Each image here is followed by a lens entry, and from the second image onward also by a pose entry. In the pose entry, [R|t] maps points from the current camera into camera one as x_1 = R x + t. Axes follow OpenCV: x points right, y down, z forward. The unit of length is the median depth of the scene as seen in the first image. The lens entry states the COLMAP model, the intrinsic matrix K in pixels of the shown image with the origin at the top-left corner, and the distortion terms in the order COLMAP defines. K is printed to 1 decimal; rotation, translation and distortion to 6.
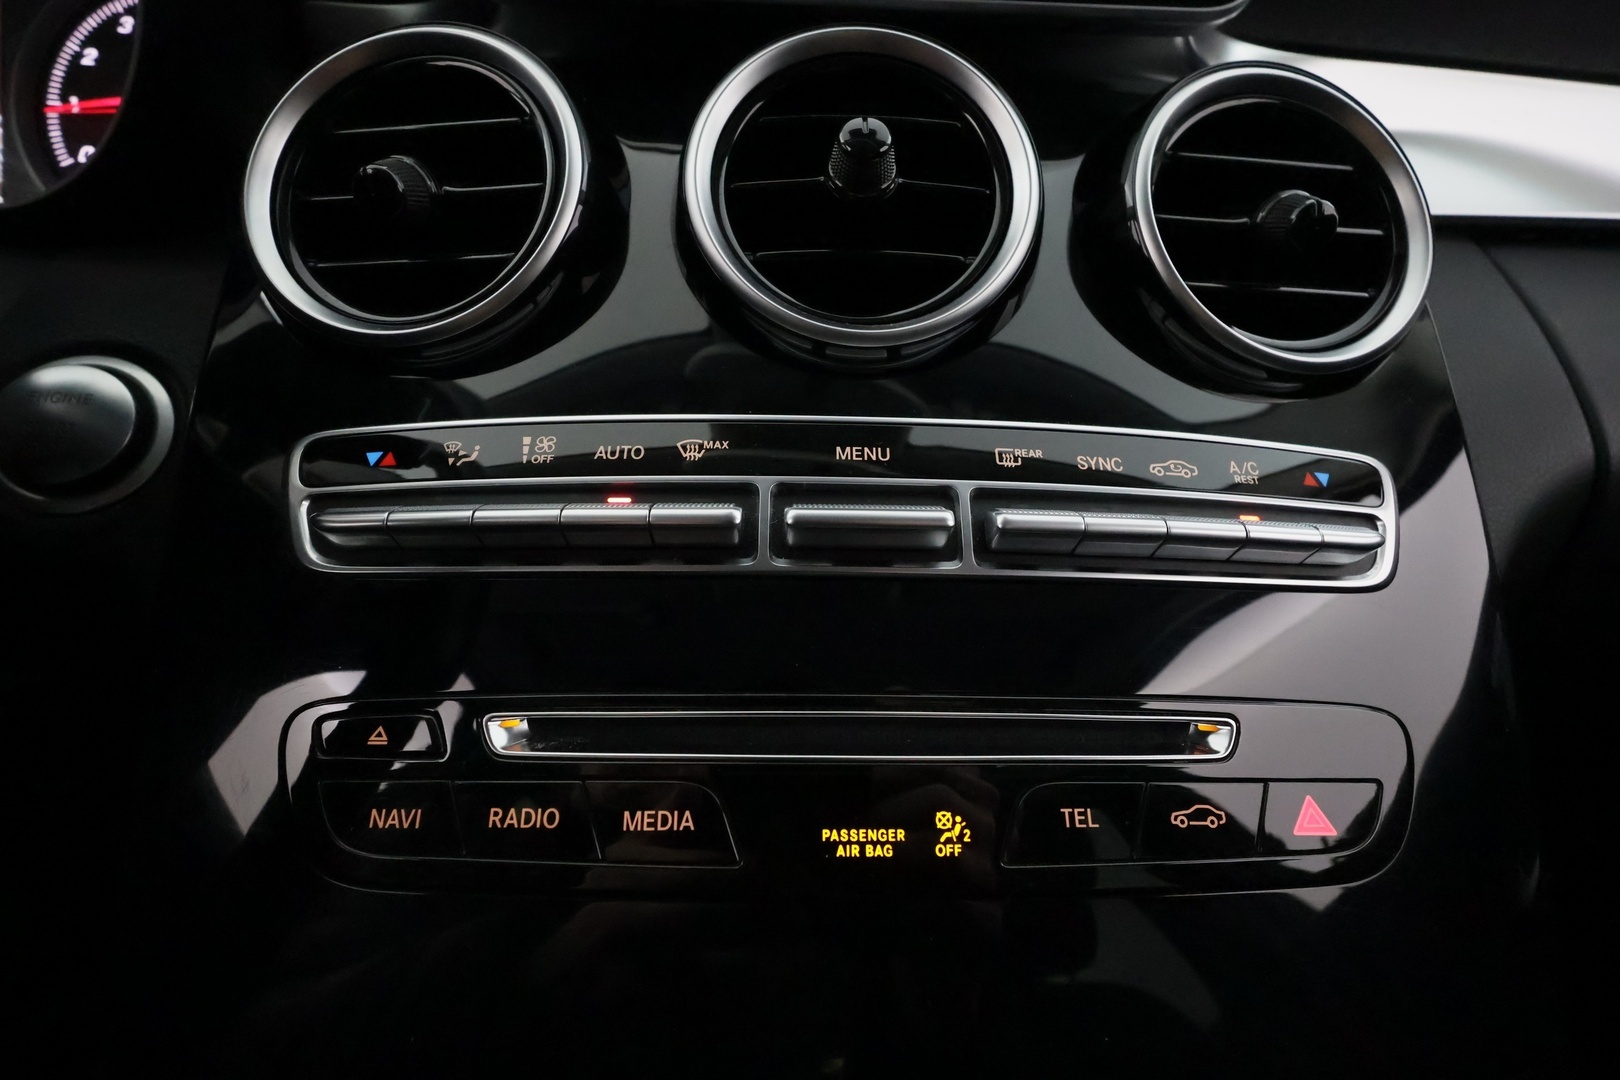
lens RADIAL K [[750.3, 0, 832.6], [0, 750.3, 537.5], [0, 0, 1]] dist [0.002516, 0.000700]
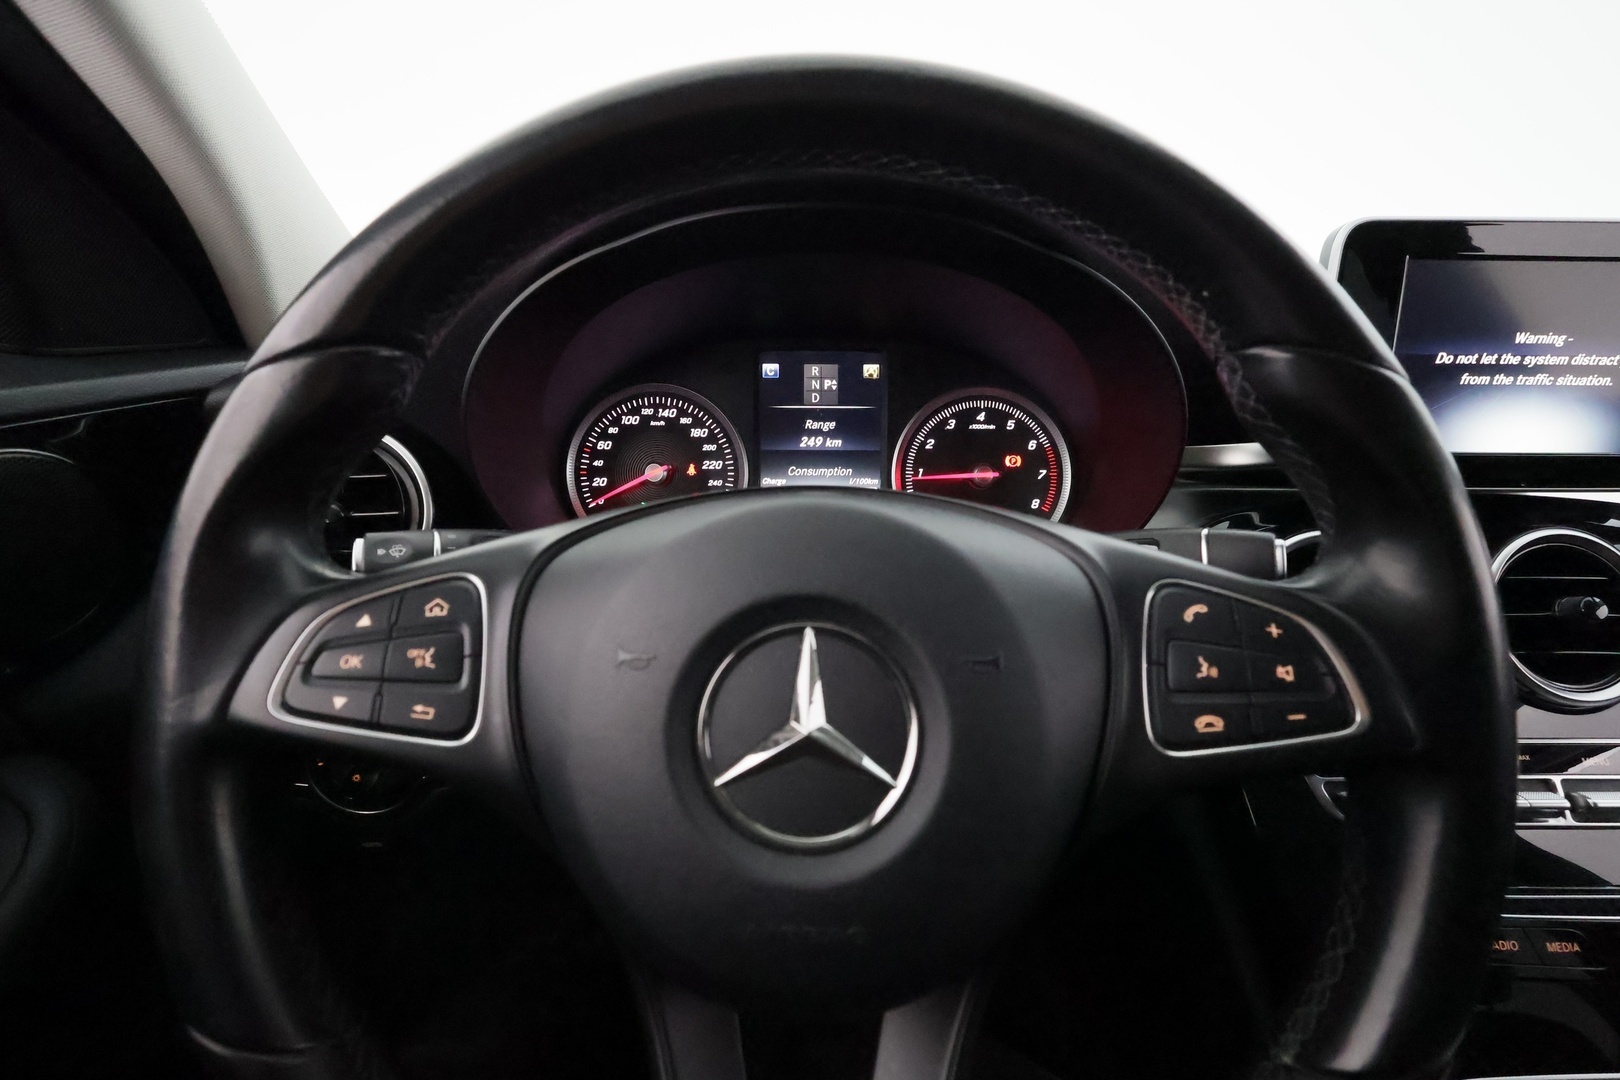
lens RADIAL K [[763.5, 0, 810.0], [0, 763.5, 540.0], [0, 0, 1]] dist [-0.000850, 0.000297]
pose [[0.999356, -0.008514, -0.034867, -2.099186], [0.008674, 0.999952, 0.004452, -0.769536], [0.034827, -0.004751, 0.999382, -1.202298]]
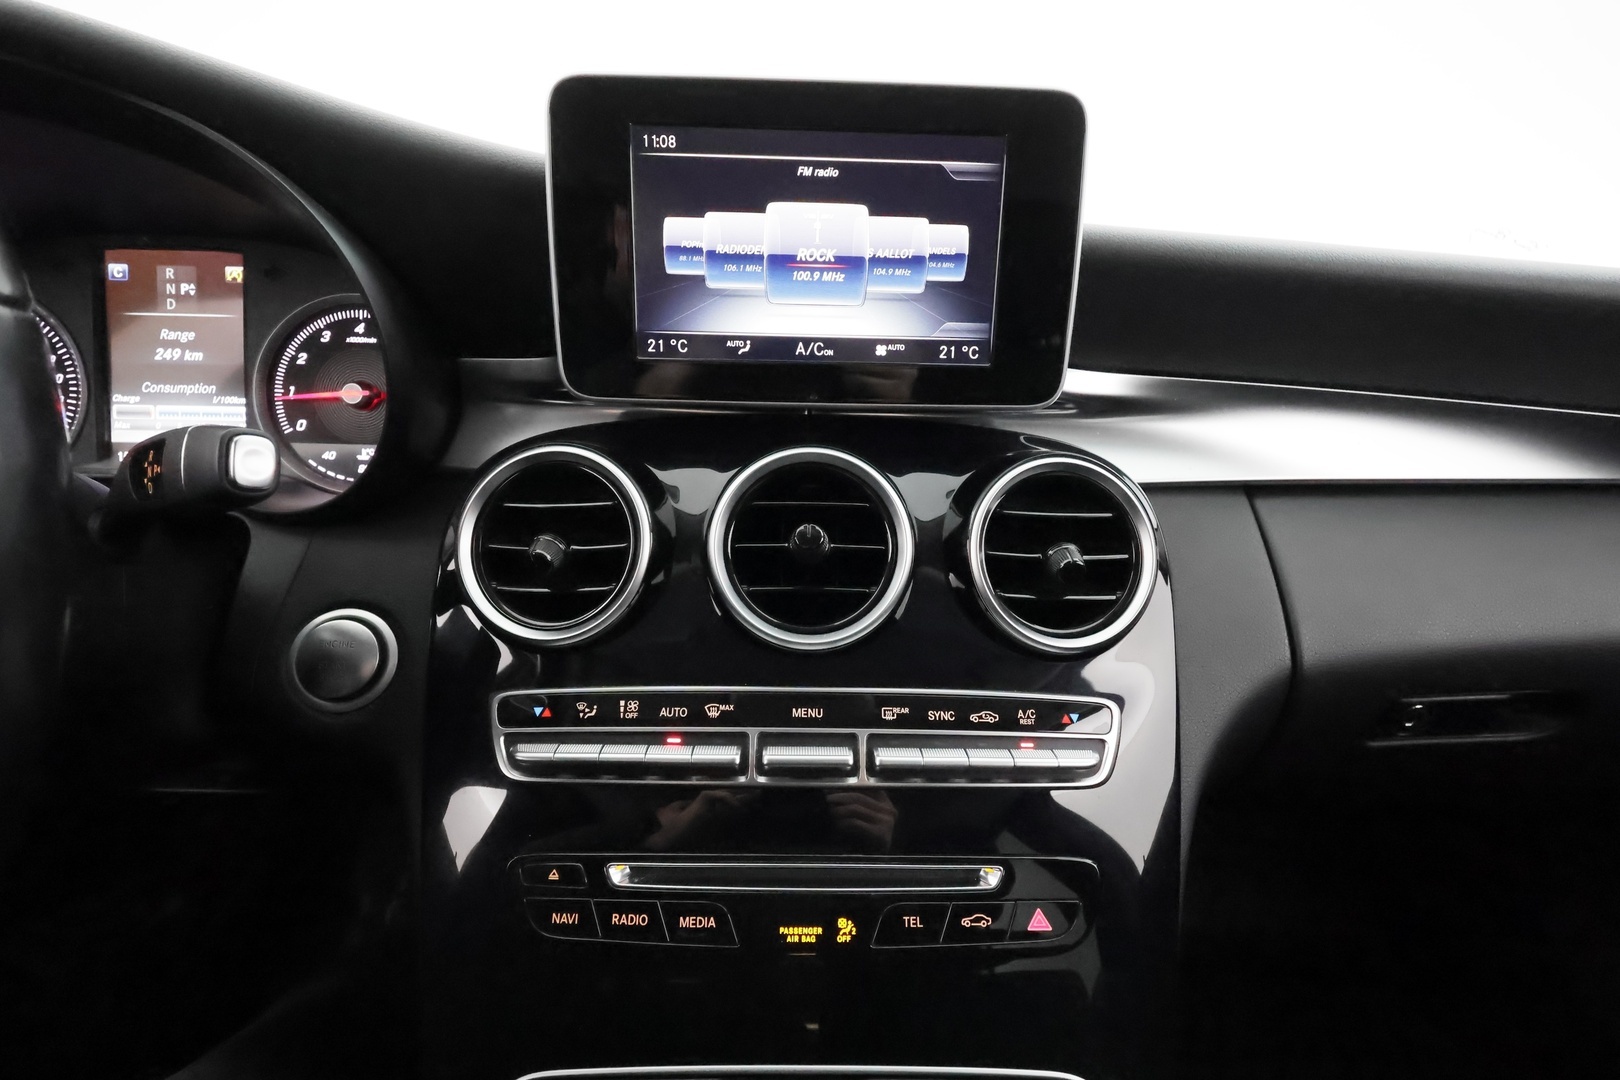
lens RADIAL K [[750.3, 0, 832.6], [0, 750.3, 537.5], [0, 0, 1]] dist [0.002516, 0.000700]
pose [[0.999777, 0.003583, -0.020792, 0.140195], [-0.002692, 0.999084, 0.042703, -0.624640], [0.020926, -0.042638, 0.998871, -0.802966]]
